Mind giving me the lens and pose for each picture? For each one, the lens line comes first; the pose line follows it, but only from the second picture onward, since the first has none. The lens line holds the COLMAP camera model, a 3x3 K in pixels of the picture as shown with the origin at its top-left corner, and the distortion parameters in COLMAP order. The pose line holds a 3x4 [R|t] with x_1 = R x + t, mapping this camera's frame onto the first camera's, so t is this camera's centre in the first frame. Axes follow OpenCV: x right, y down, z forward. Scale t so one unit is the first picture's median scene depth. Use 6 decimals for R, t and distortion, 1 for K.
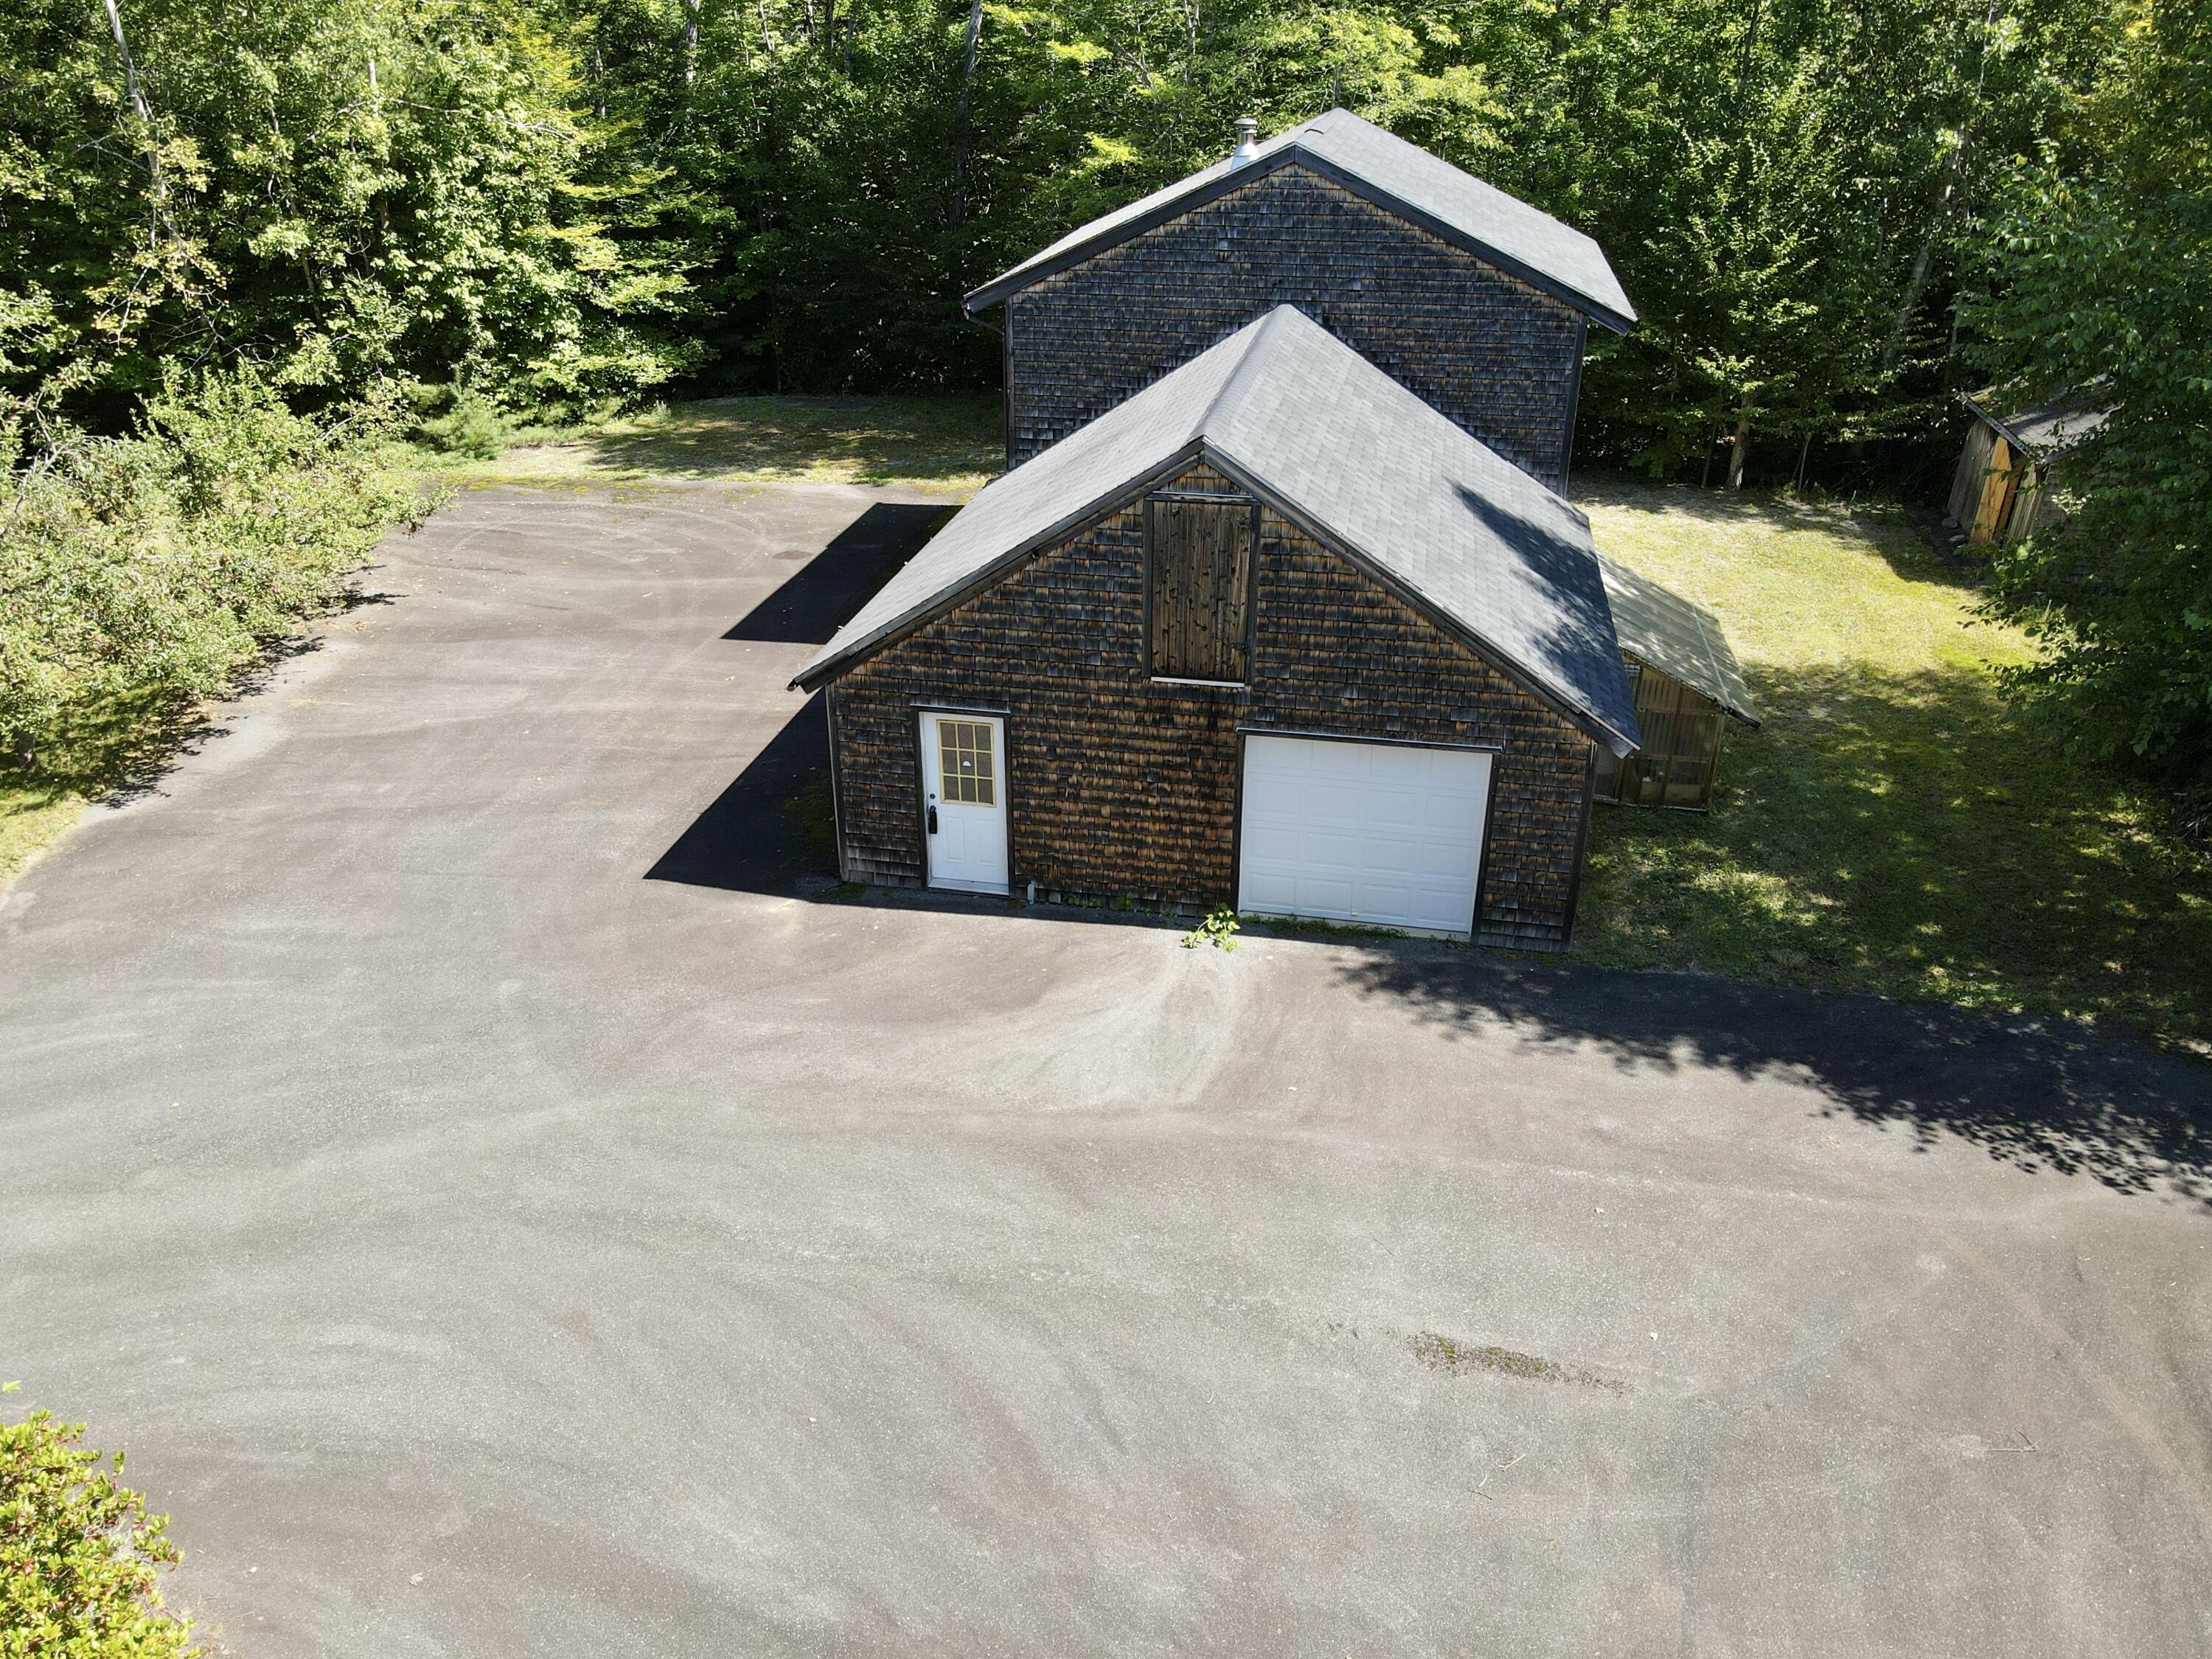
lens RADIAL K [[1620.0, 0, 1092.4], [0, 1620.0, 837.3], [0, 0, 1]] dist [-0.009908, 0.044978]
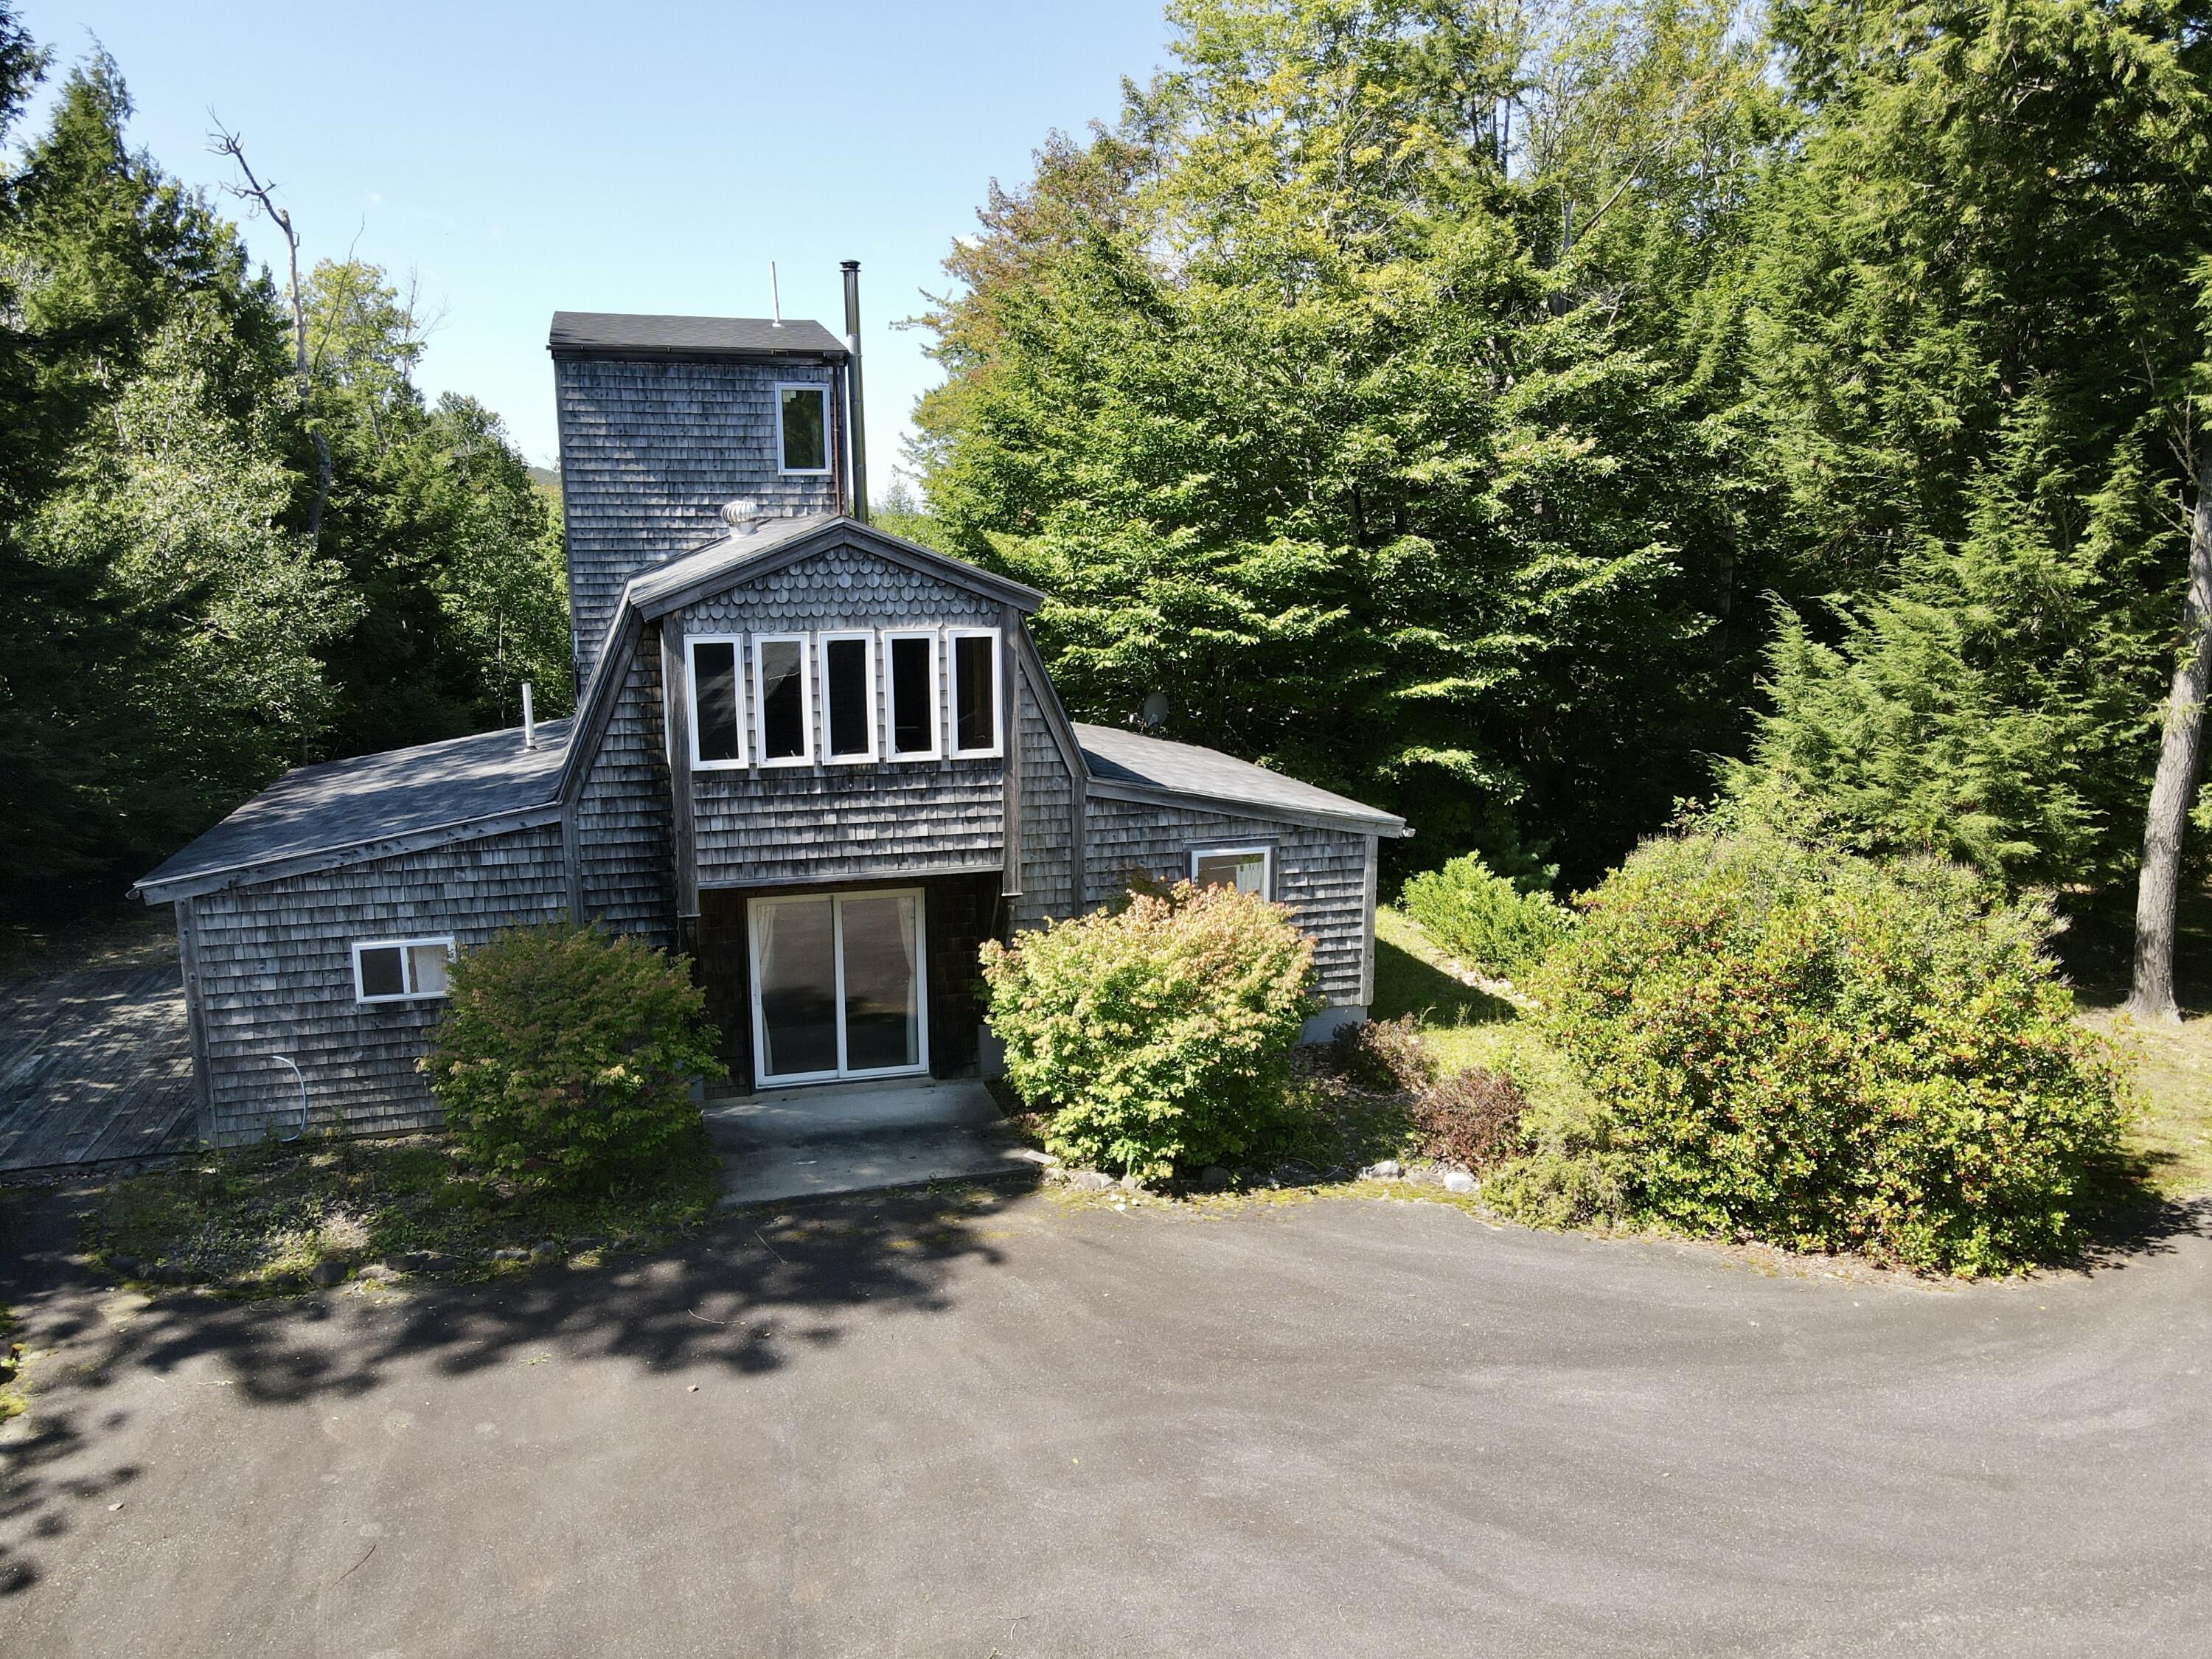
lens RADIAL K [[1620.2, 0, 1101.9], [0, 1620.2, 832.2], [0, 0, 1]] dist [0.009289, 0.006355]
pose [[-0.882788, 0.092728, -0.460530, 0.449686], [-0.209229, 0.800114, 0.562175, -0.353300], [0.420606, 0.592637, -0.686929, 1.097304]]
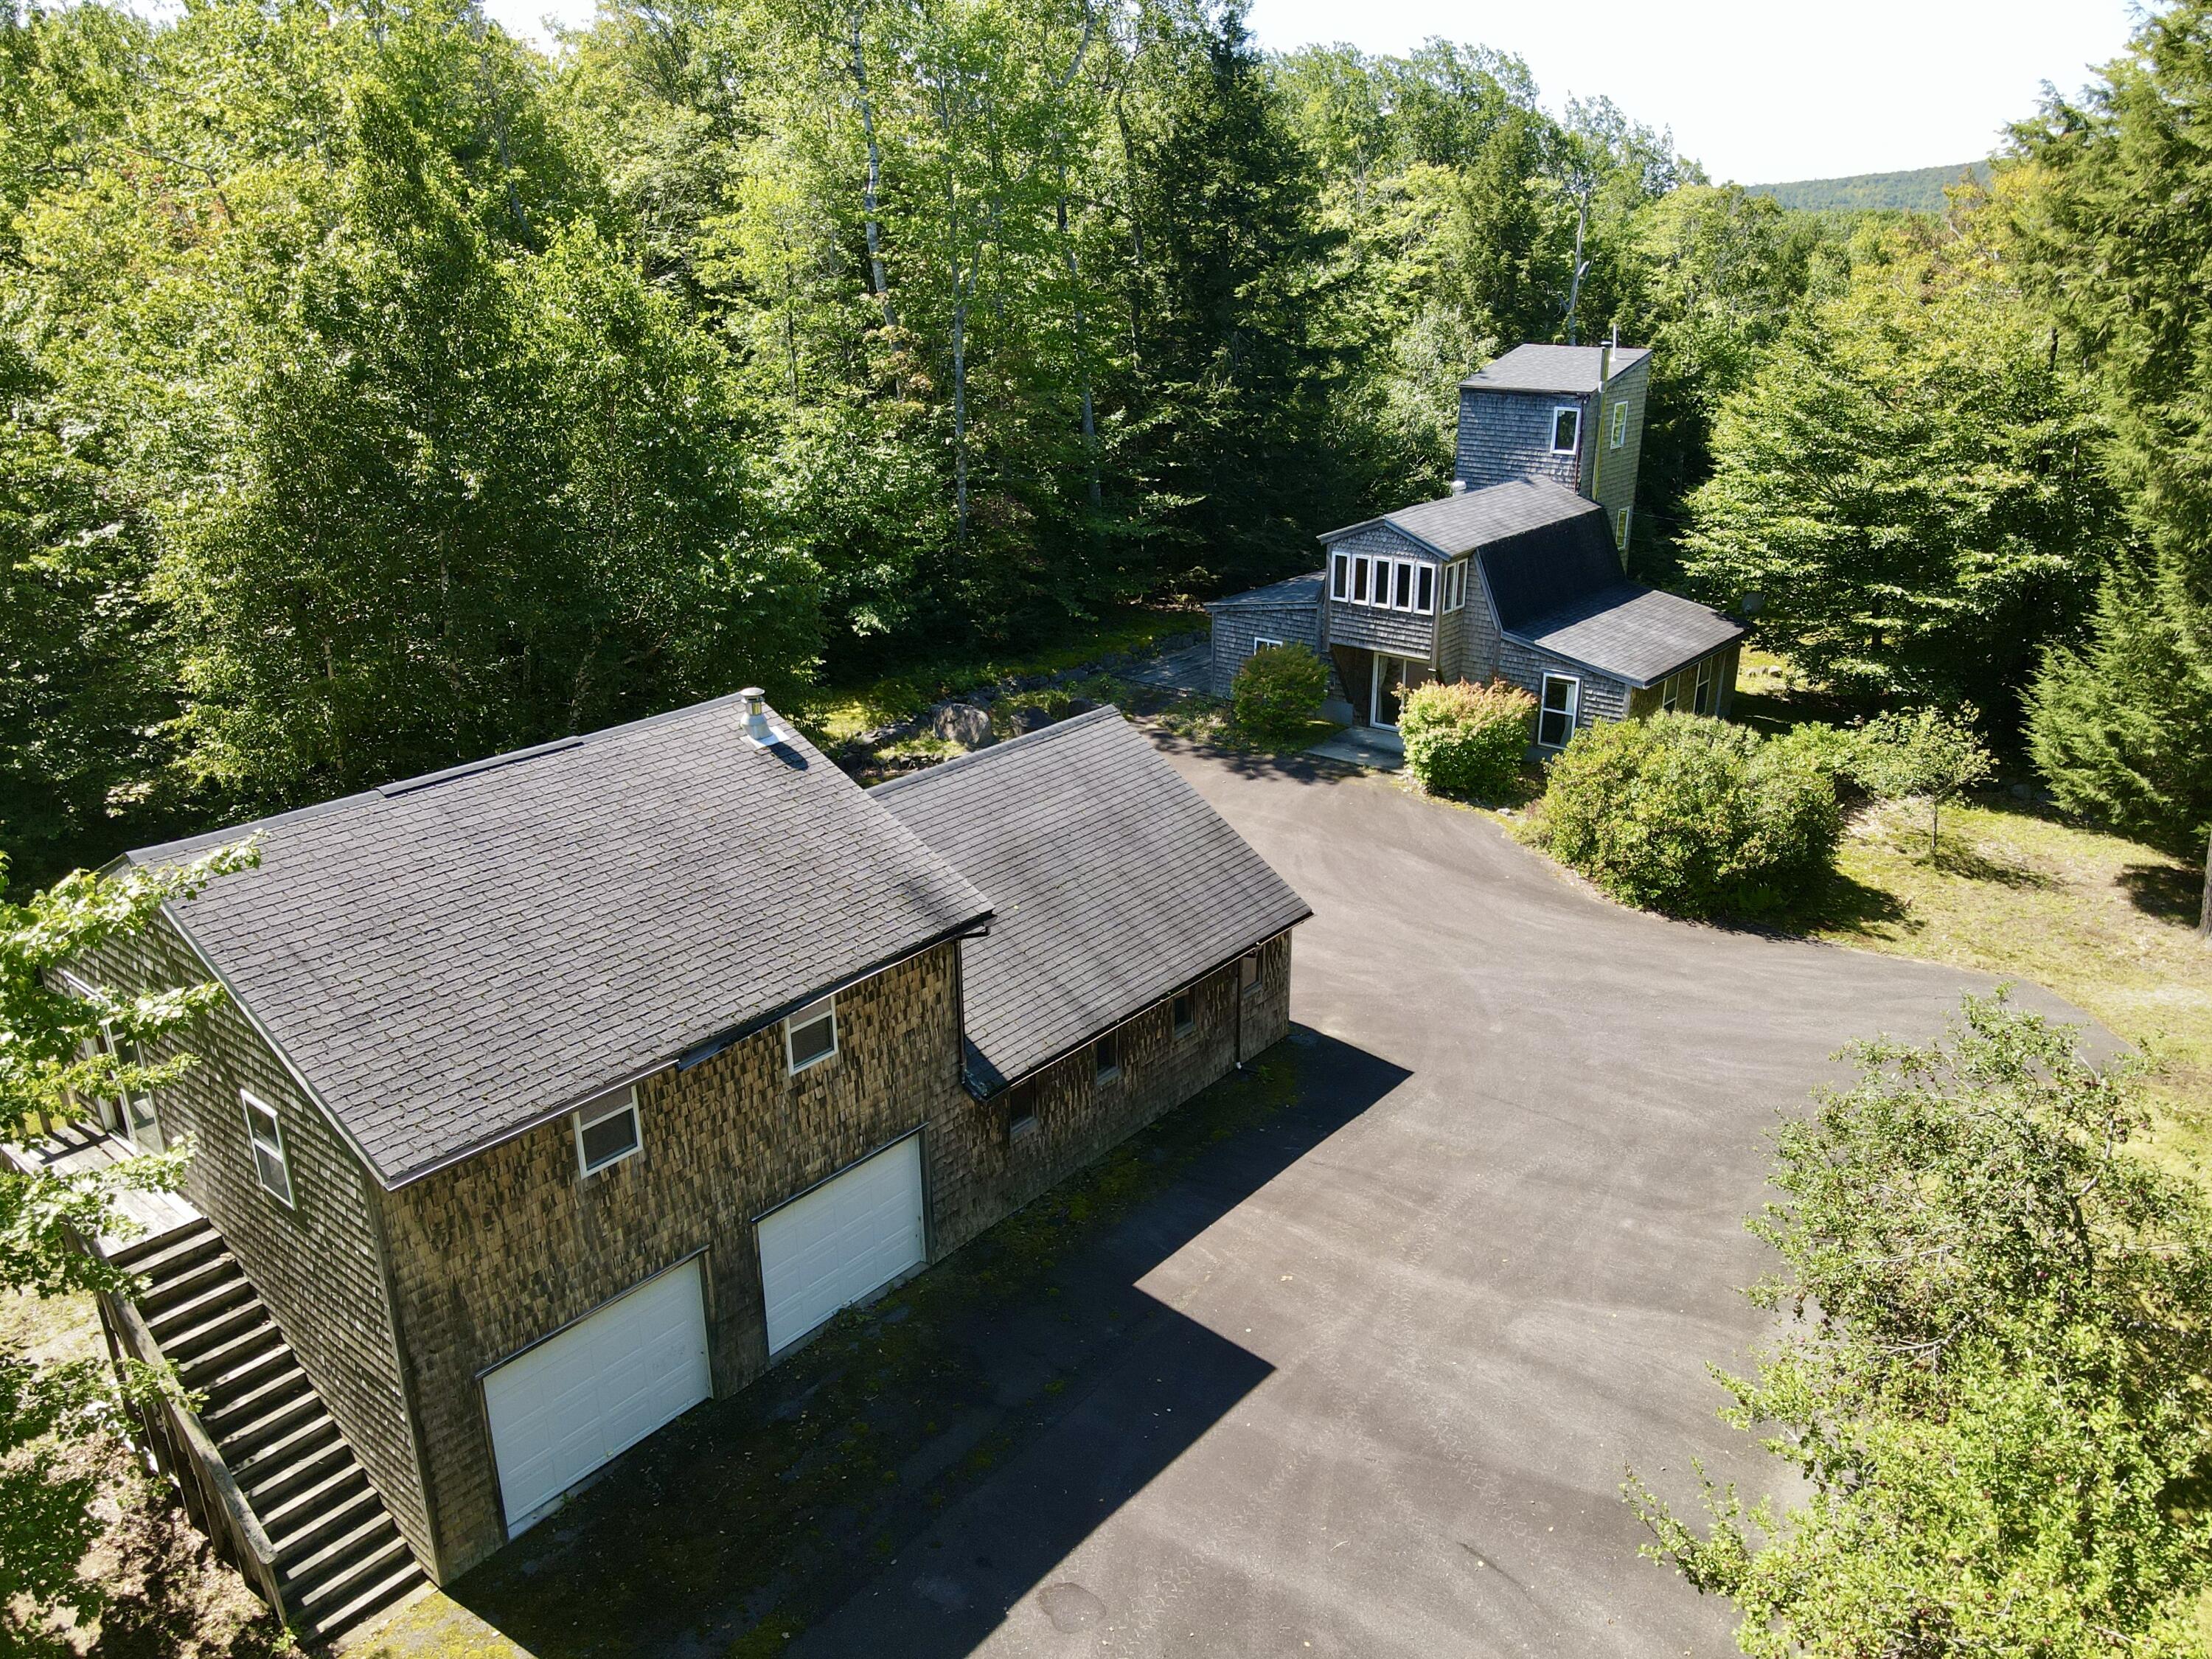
lens RADIAL K [[1620.0, 0, 1092.4], [0, 1620.0, 837.3], [0, 0, 1]] dist [-0.009908, 0.044978]
pose [[-0.881536, -0.155690, 0.445706, -0.887887], [0.227036, 0.687939, 0.689344, -1.655260], [-0.413943, 0.708873, -0.571096, 2.499120]]
